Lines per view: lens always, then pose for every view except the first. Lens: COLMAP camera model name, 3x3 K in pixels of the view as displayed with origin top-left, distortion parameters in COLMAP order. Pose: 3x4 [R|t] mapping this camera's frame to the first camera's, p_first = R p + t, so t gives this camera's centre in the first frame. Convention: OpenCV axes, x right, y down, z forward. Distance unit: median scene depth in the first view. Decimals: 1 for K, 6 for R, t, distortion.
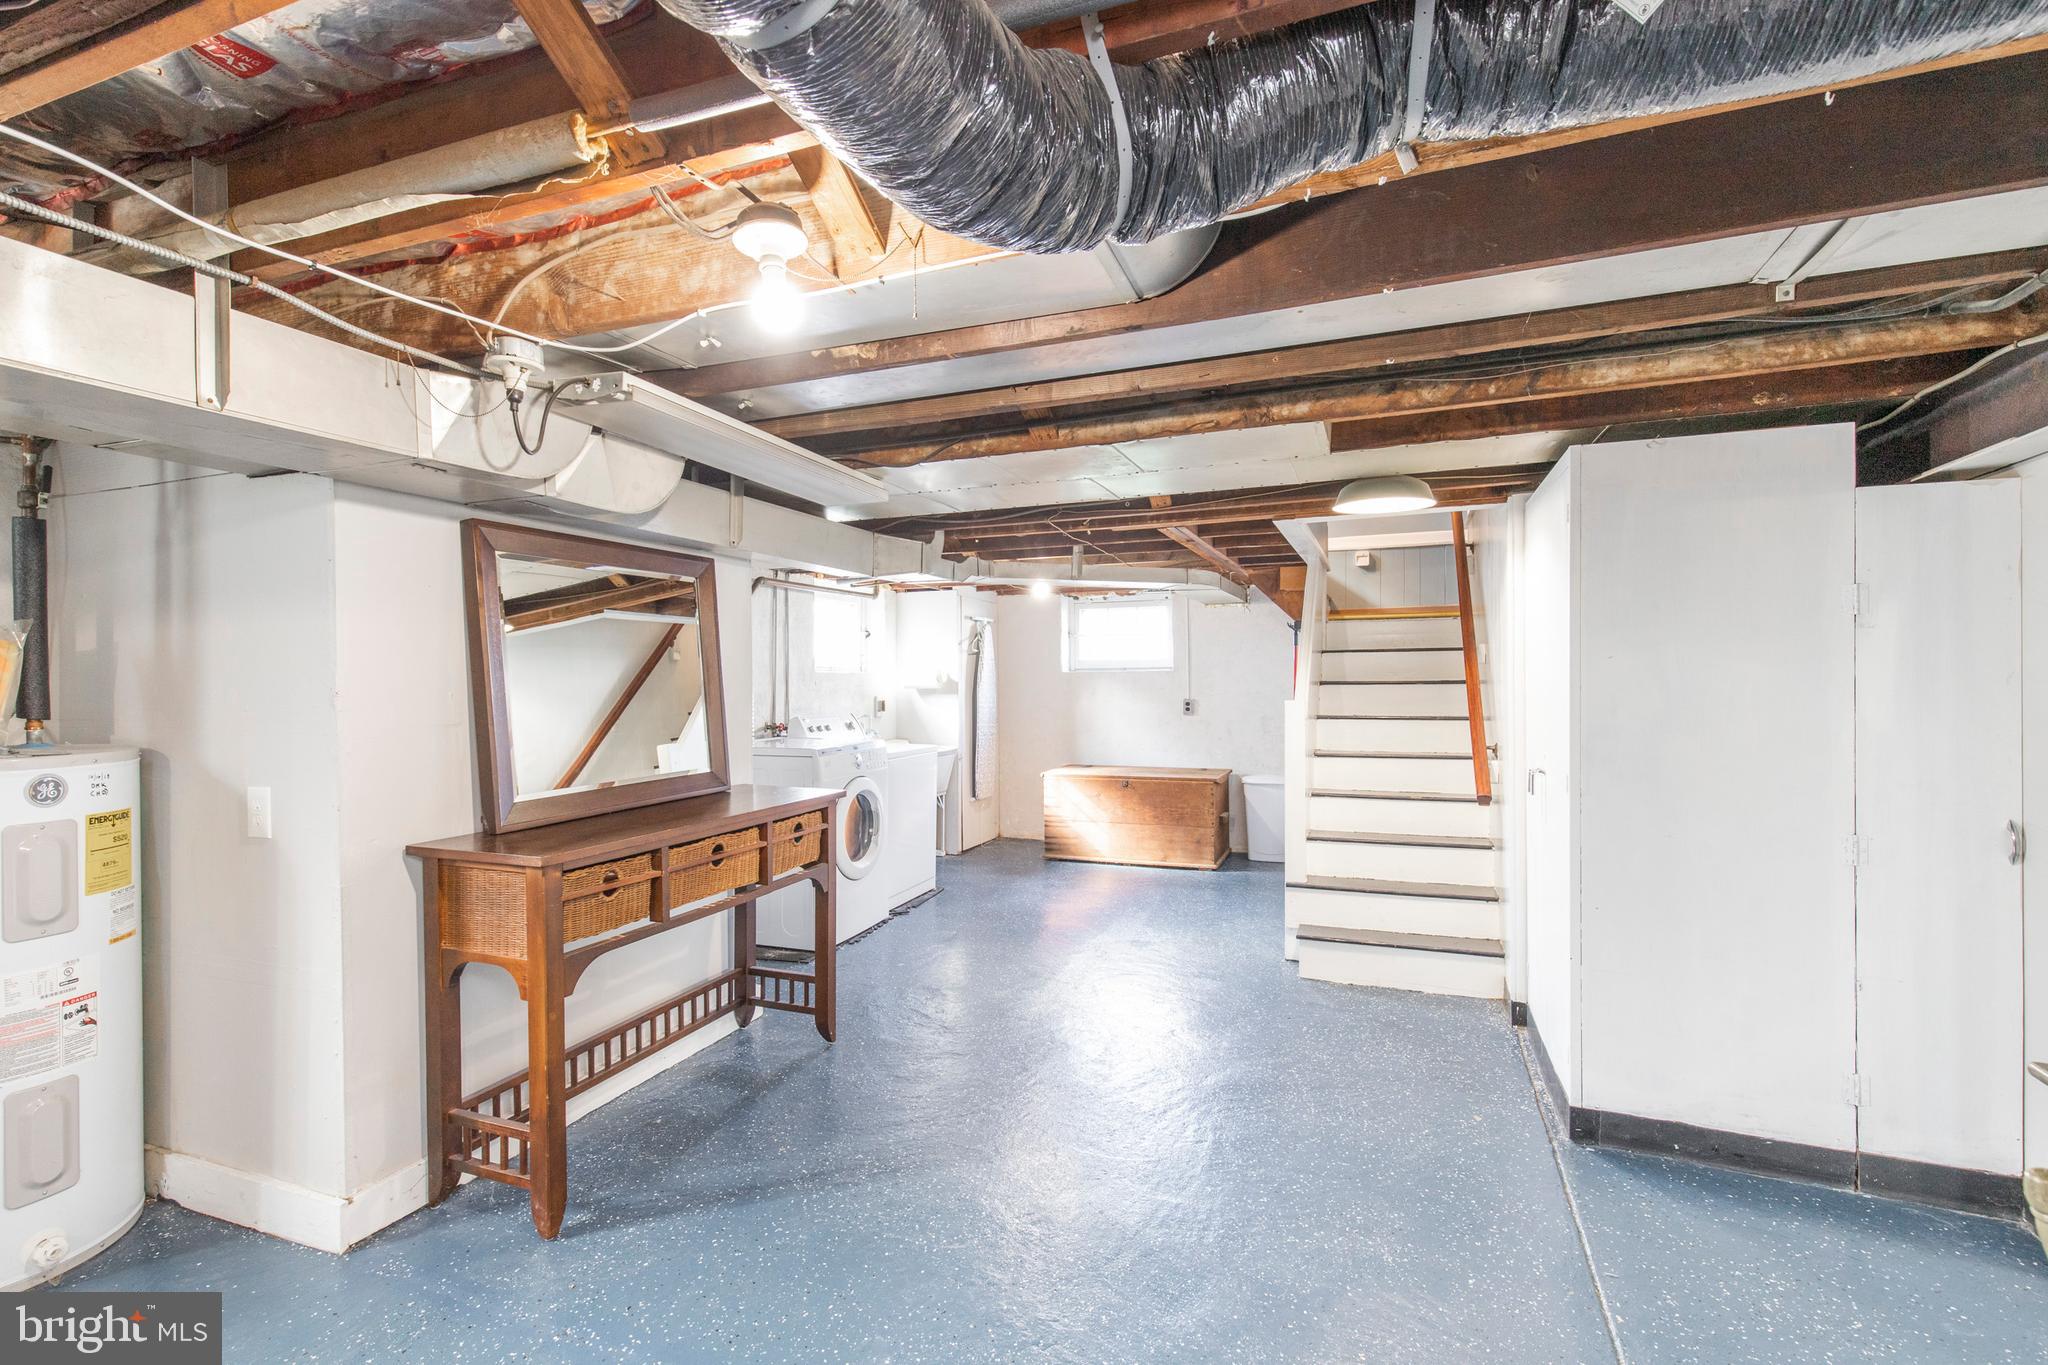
lens RADIAL K [[931.8, 0, 1031.1], [0, 931.8, 684.0], [0, 0, 1]] dist [0.008718, 0.000879]
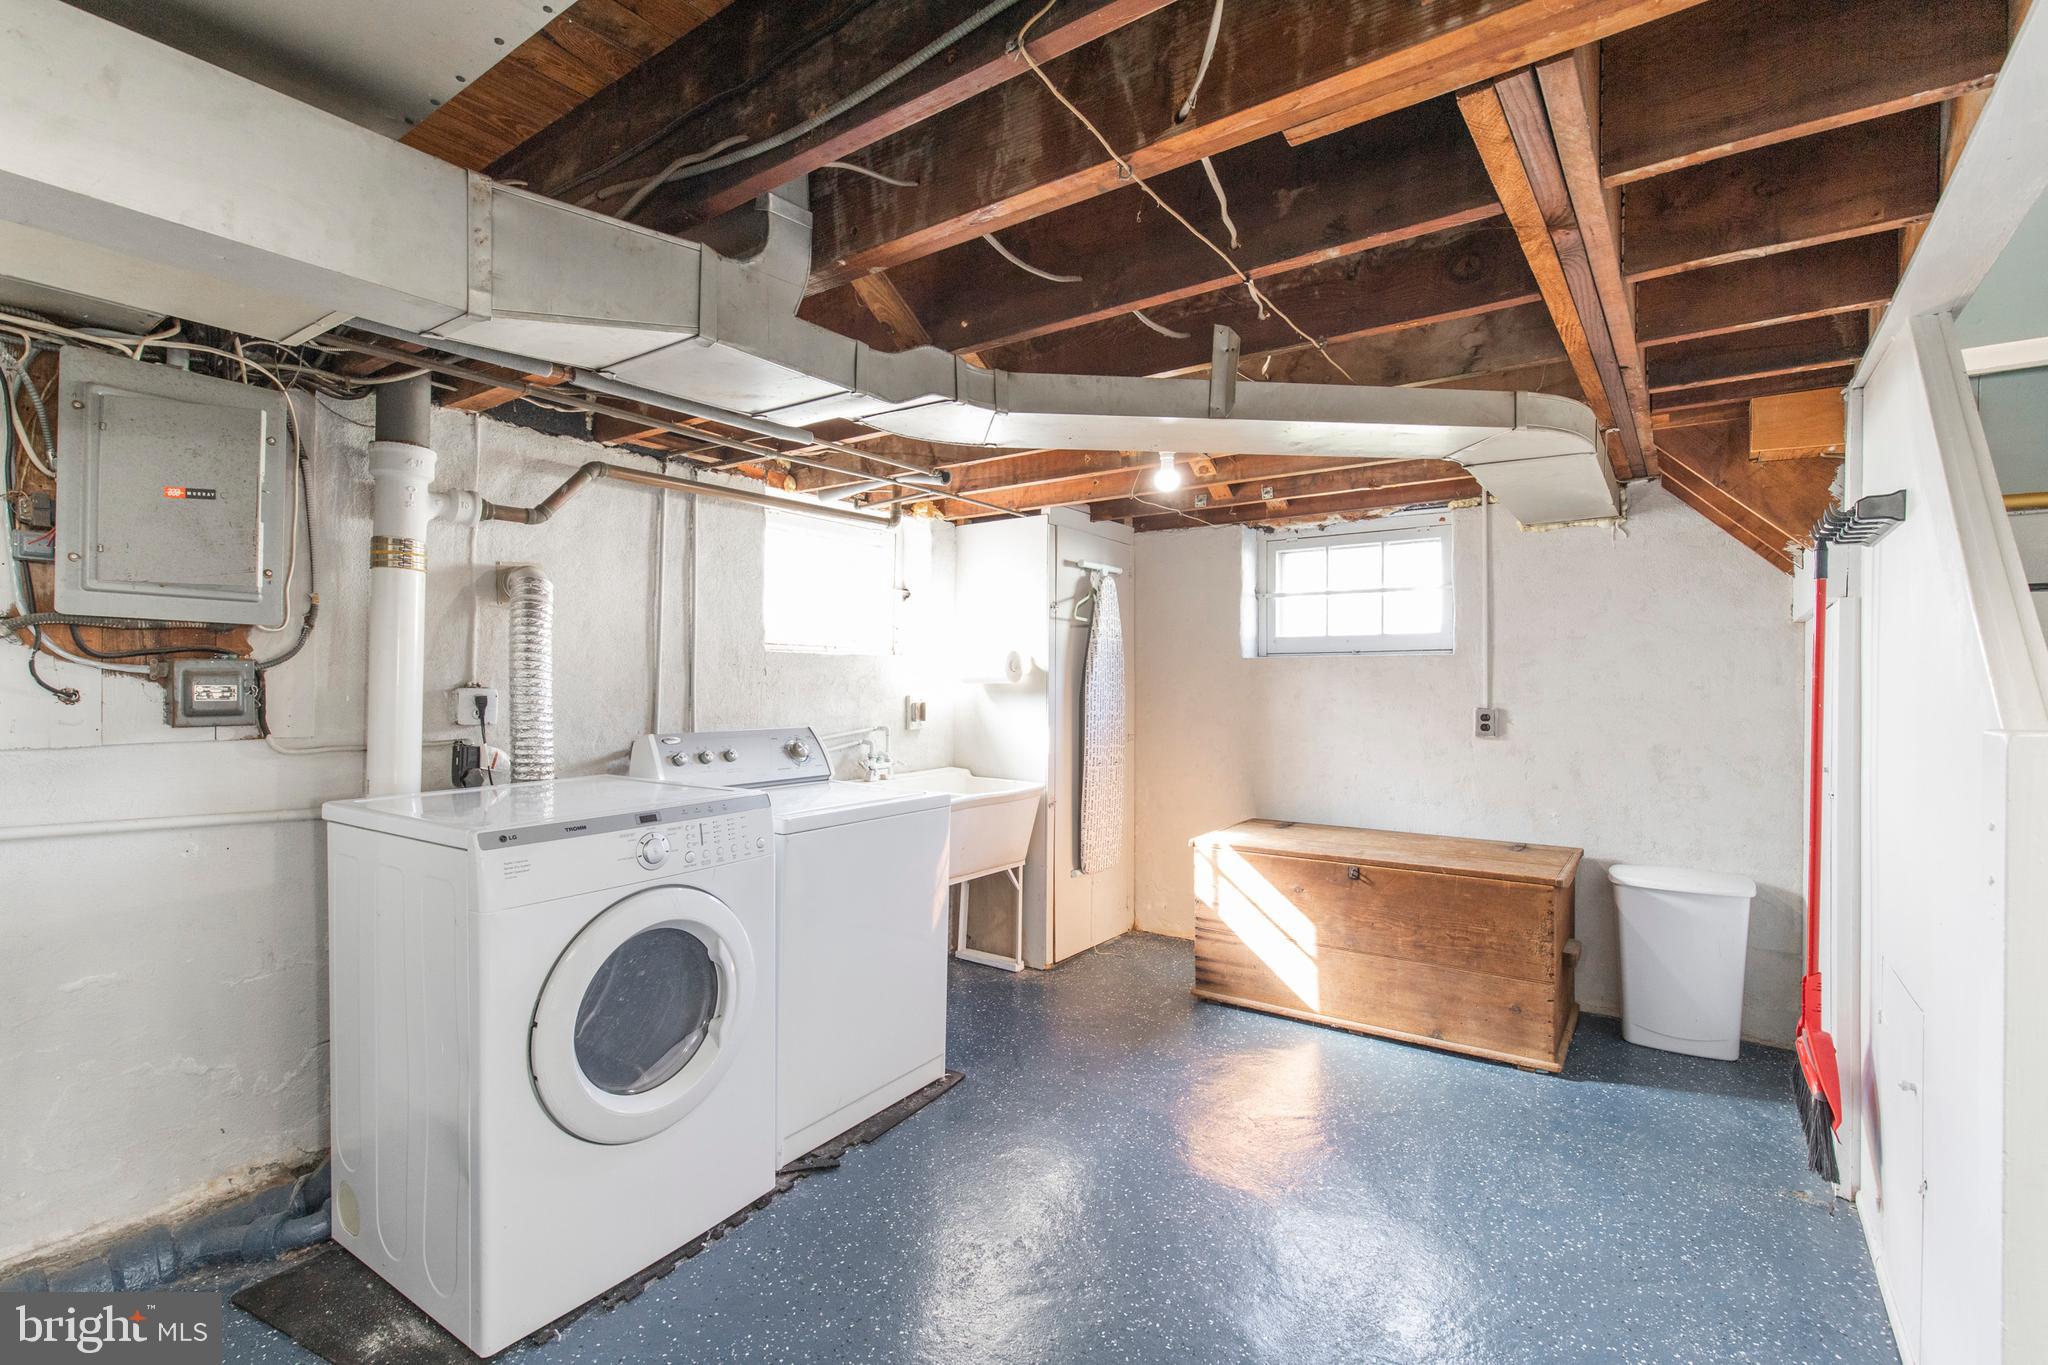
lens RADIAL K [[931.8, 0, 990.3], [0, 931.8, 686.5], [0, 0, 1]] dist [0.008718, 0.000879]
pose [[0.959083, 0.008645, -0.282994, 0.055218], [-0.008049, 0.999962, 0.003268, 0.005203], [0.283011, -0.000856, 0.959116, 0.462970]]
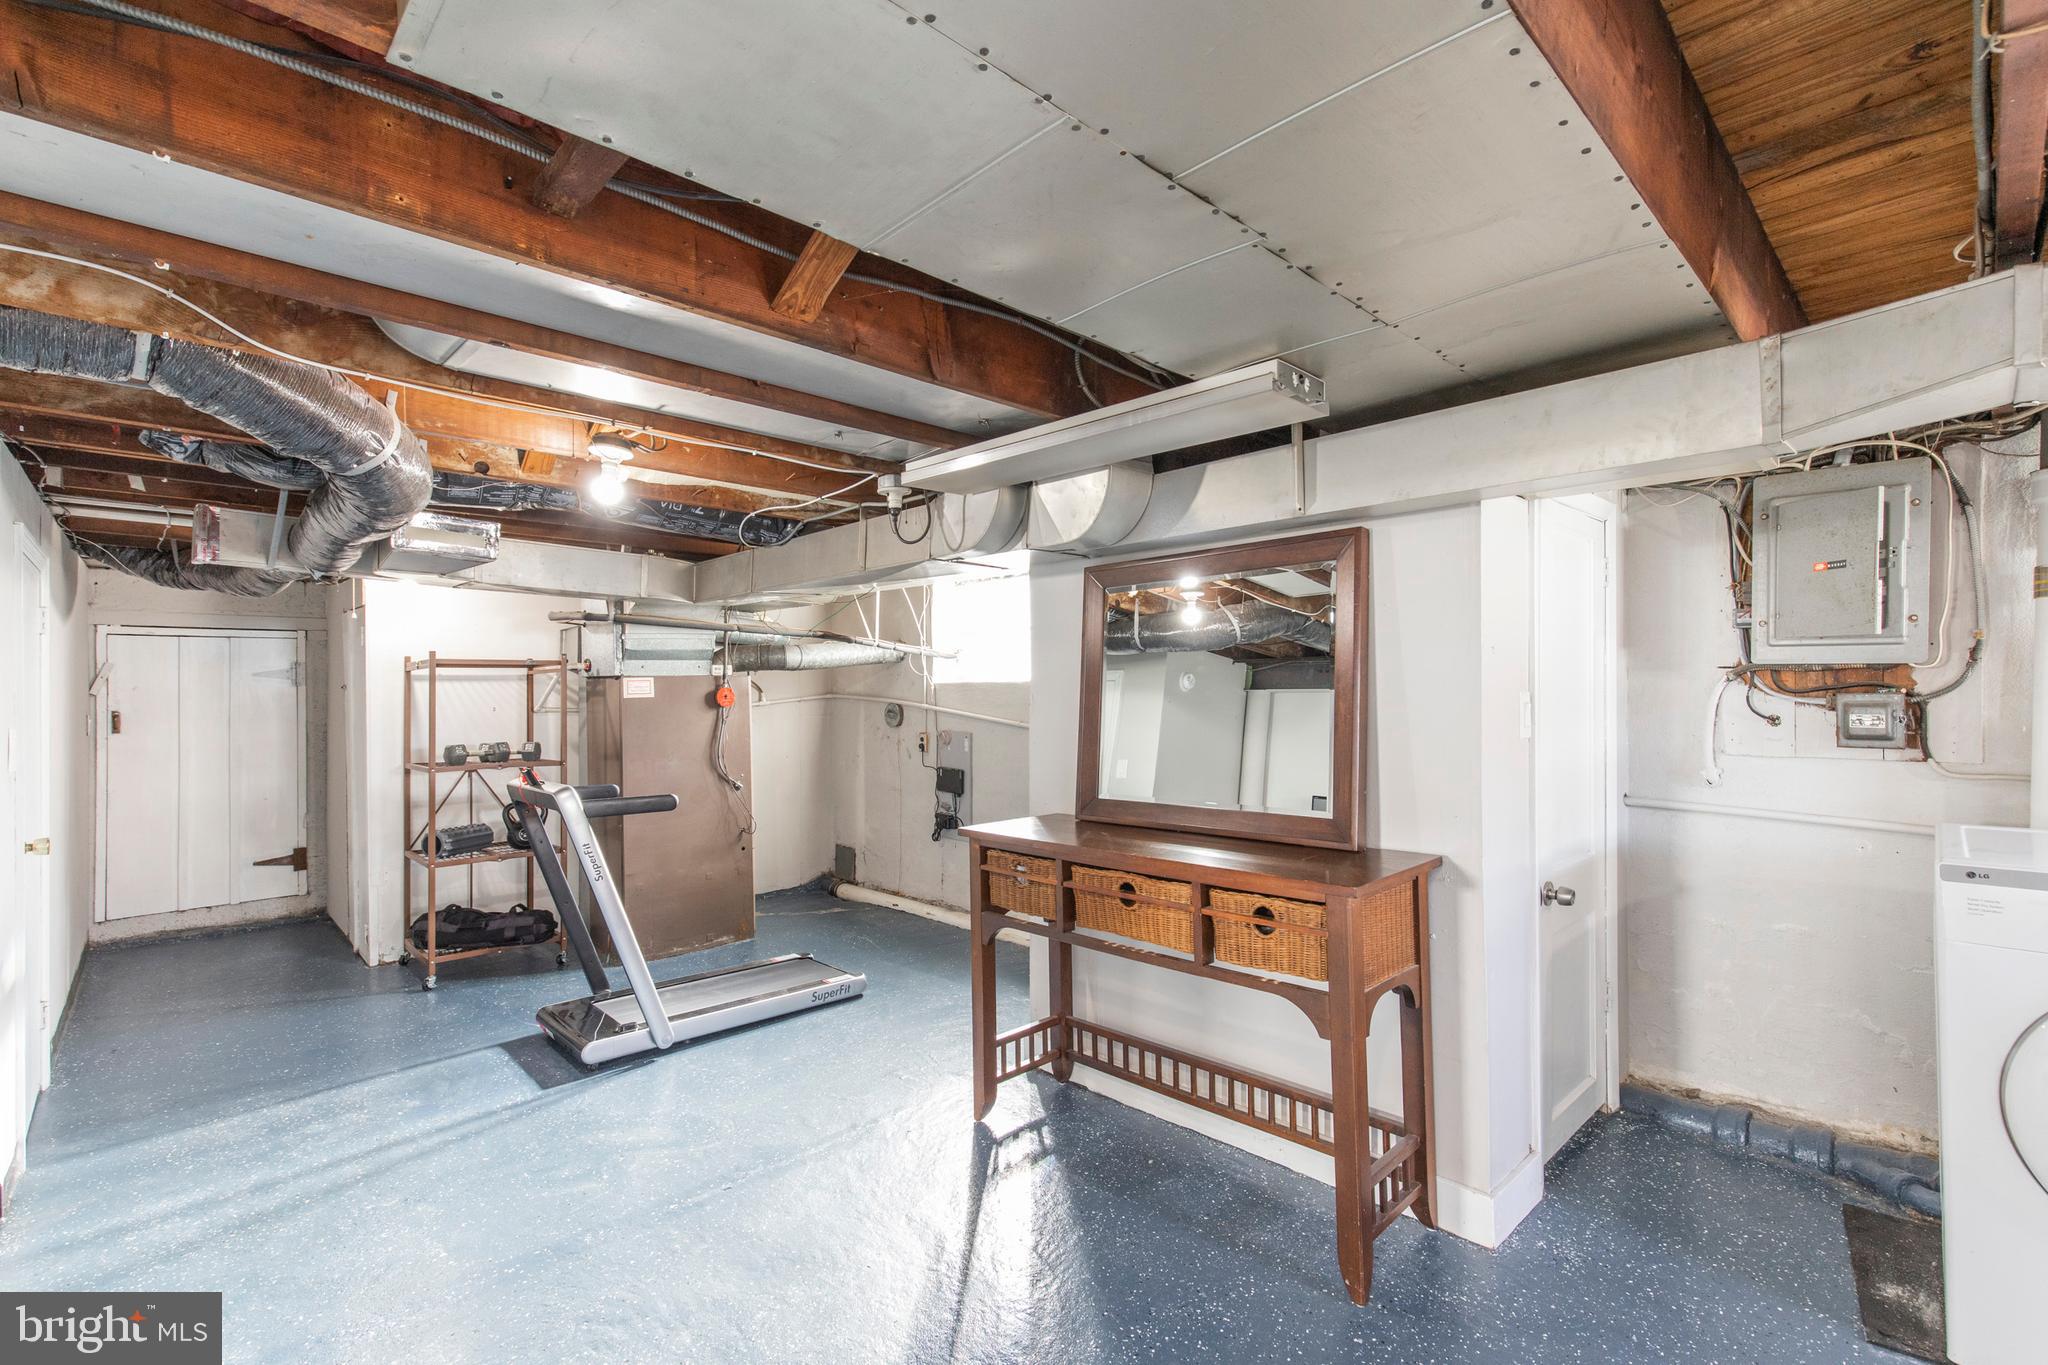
lens RADIAL K [[931.8, 0, 1043.4], [0, 931.8, 689.1], [0, 0, 1]] dist [0.008718, 0.000879]
pose [[-0.415381, 0.009751, -0.909595, 0.210170], [0.006082, 0.999950, 0.007942, -0.007924], [0.909627, -0.002233, -0.415419, 0.545252]]
